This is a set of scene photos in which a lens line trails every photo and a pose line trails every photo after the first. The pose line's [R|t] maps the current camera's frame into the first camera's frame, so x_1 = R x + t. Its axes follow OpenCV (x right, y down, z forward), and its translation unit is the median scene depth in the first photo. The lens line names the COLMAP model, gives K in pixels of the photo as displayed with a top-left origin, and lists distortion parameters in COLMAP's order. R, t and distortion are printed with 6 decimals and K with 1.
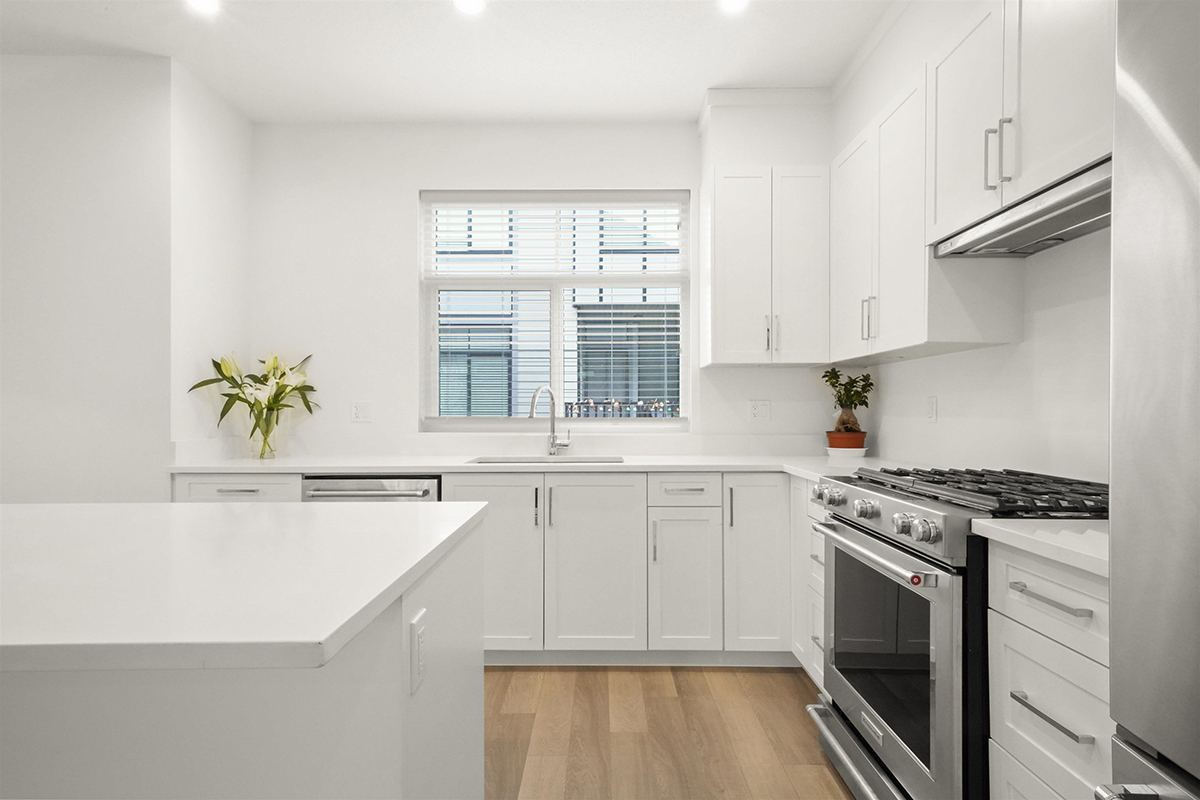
lens RADIAL K [[598.1, 0, 596.1], [0, 598.1, 411.2], [0, 0, 1]] dist [0.014542, -0.001100]
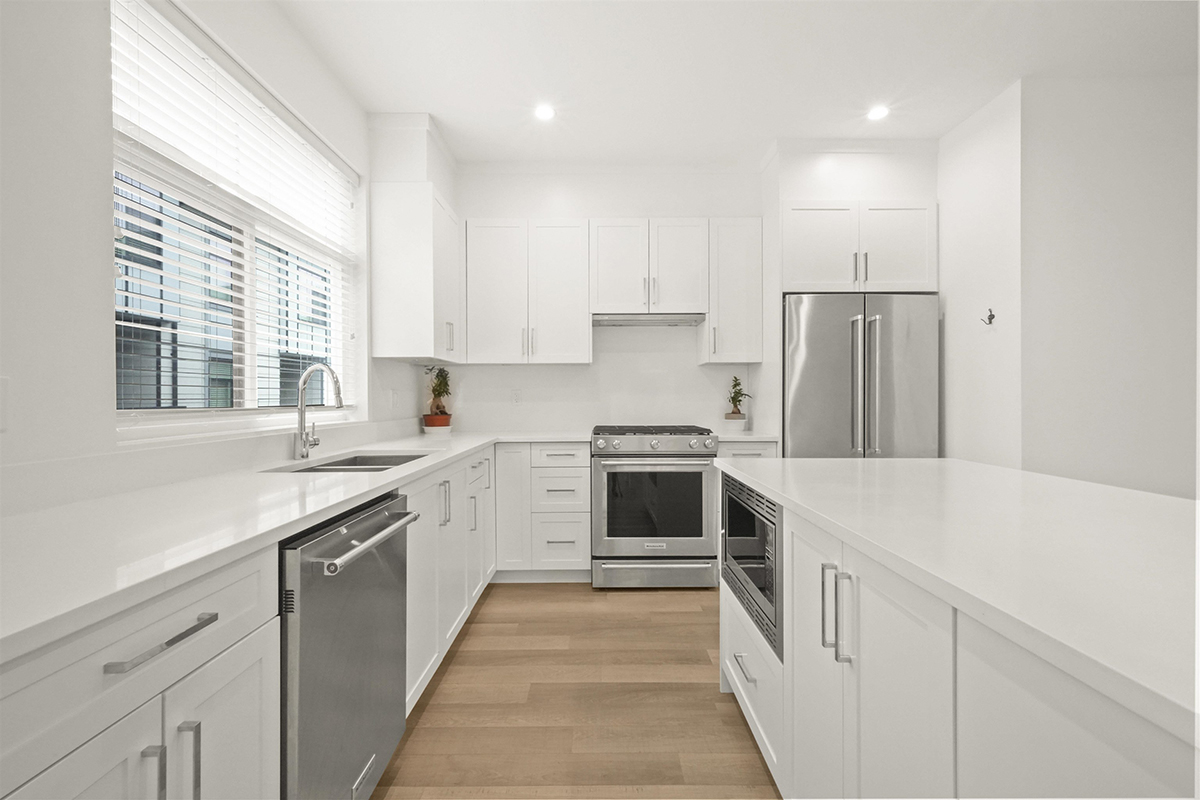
lens RADIAL K [[523.6, 0, 600.5], [0, 523.6, 408.0], [0, 0, 1]] dist [0.005114, 0.000177]
pose [[-0.010651, -0.018252, 0.999777, -0.882775], [0.000050, 0.999833, 0.018254, -0.000907], [-0.999943, 0.000244, -0.010649, 0.766455]]
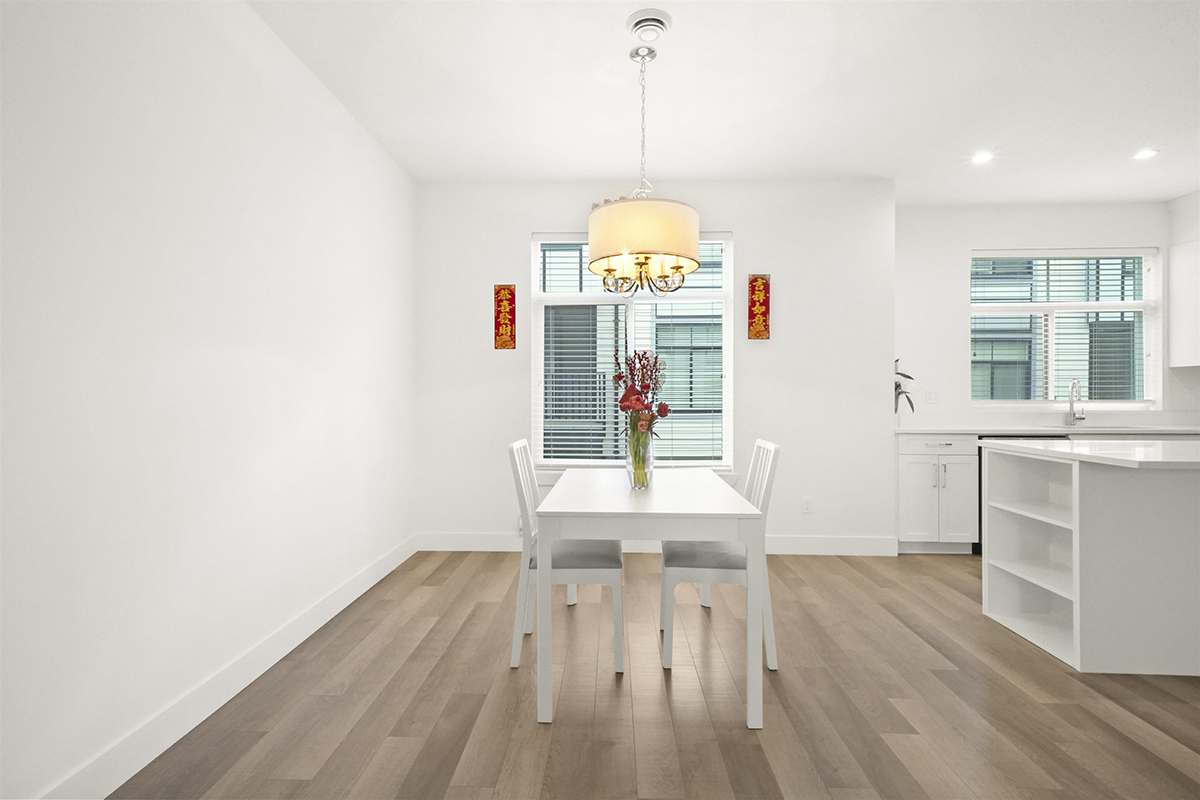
lens RADIAL K [[579.9, 0, 599.2], [0, 579.9, 392.6], [0, 0, 1]] dist [0.023597, -0.000874]
pose [[0.999872, -0.000675, -0.016002, -1.490499], [0.000507, 0.999945, -0.010469, 0.008731], [0.016008, 0.010460, 0.999817, -0.600470]]
